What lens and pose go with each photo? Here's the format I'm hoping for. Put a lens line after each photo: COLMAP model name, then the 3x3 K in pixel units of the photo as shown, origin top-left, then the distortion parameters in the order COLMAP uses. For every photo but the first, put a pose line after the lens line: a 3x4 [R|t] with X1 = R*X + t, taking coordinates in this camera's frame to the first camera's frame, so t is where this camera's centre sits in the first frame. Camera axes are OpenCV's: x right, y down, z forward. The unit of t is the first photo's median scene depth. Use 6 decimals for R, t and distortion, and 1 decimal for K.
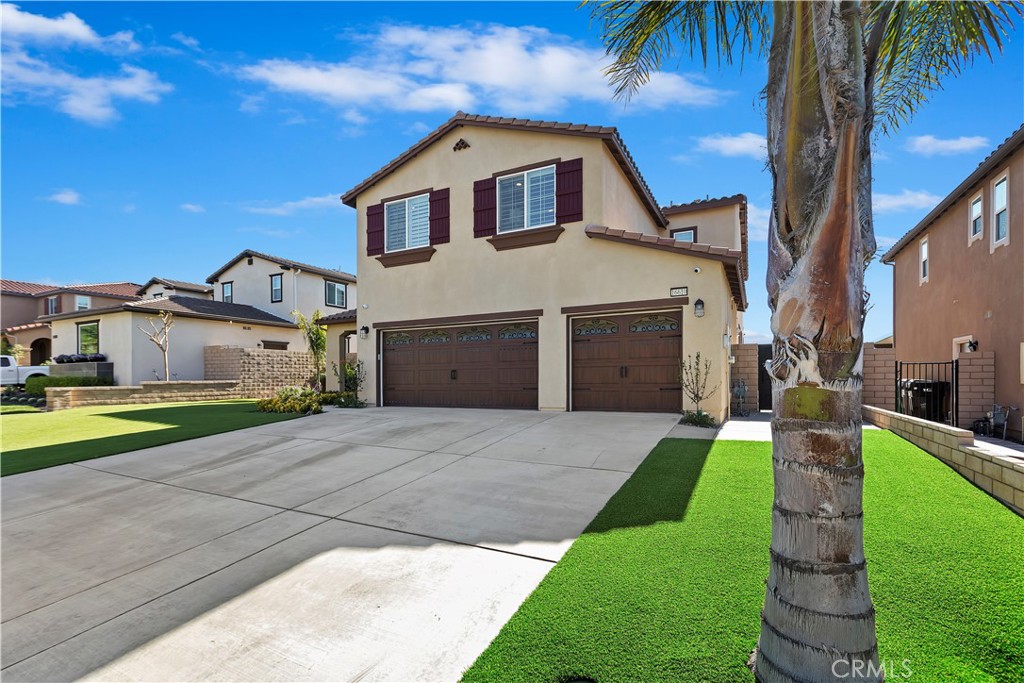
lens RADIAL K [[471.6, 0, 511.3], [0, 471.6, 365.9], [0, 0, 1]] dist [0.000926, -0.000101]
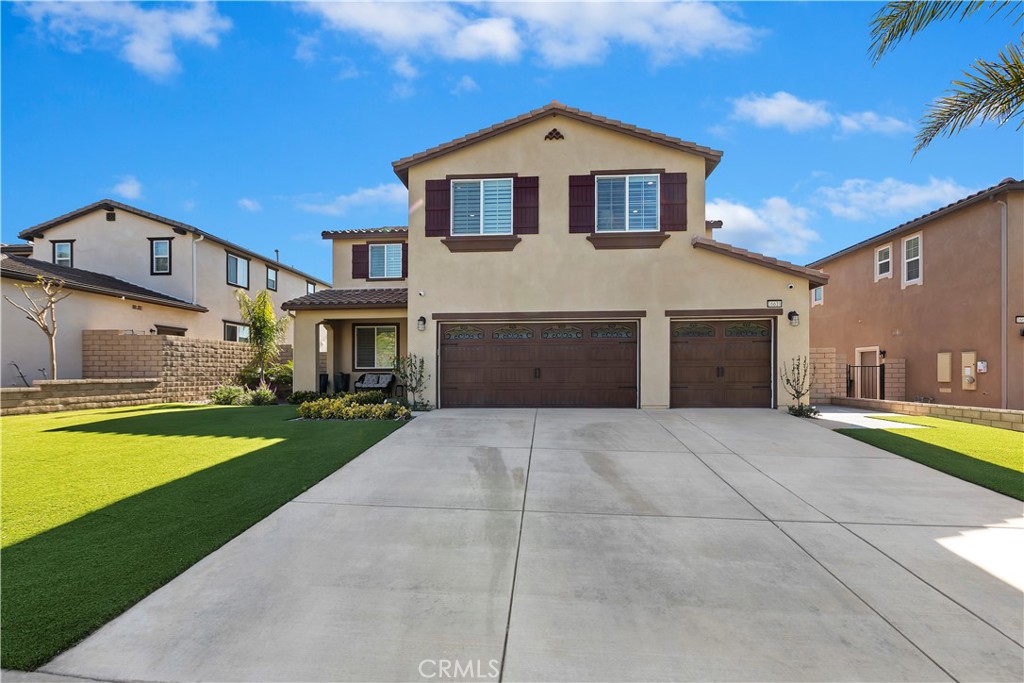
lens RADIAL K [[476.0, 0, 515.2], [0, 476.0, 358.0], [0, 0, 1]] dist [0.002628, -0.000035]
pose [[0.916820, 0.017439, 0.398920, -0.554703], [-0.013668, 0.999831, -0.012295, 0.000517], [-0.399067, 0.005820, 0.916903, 0.140470]]
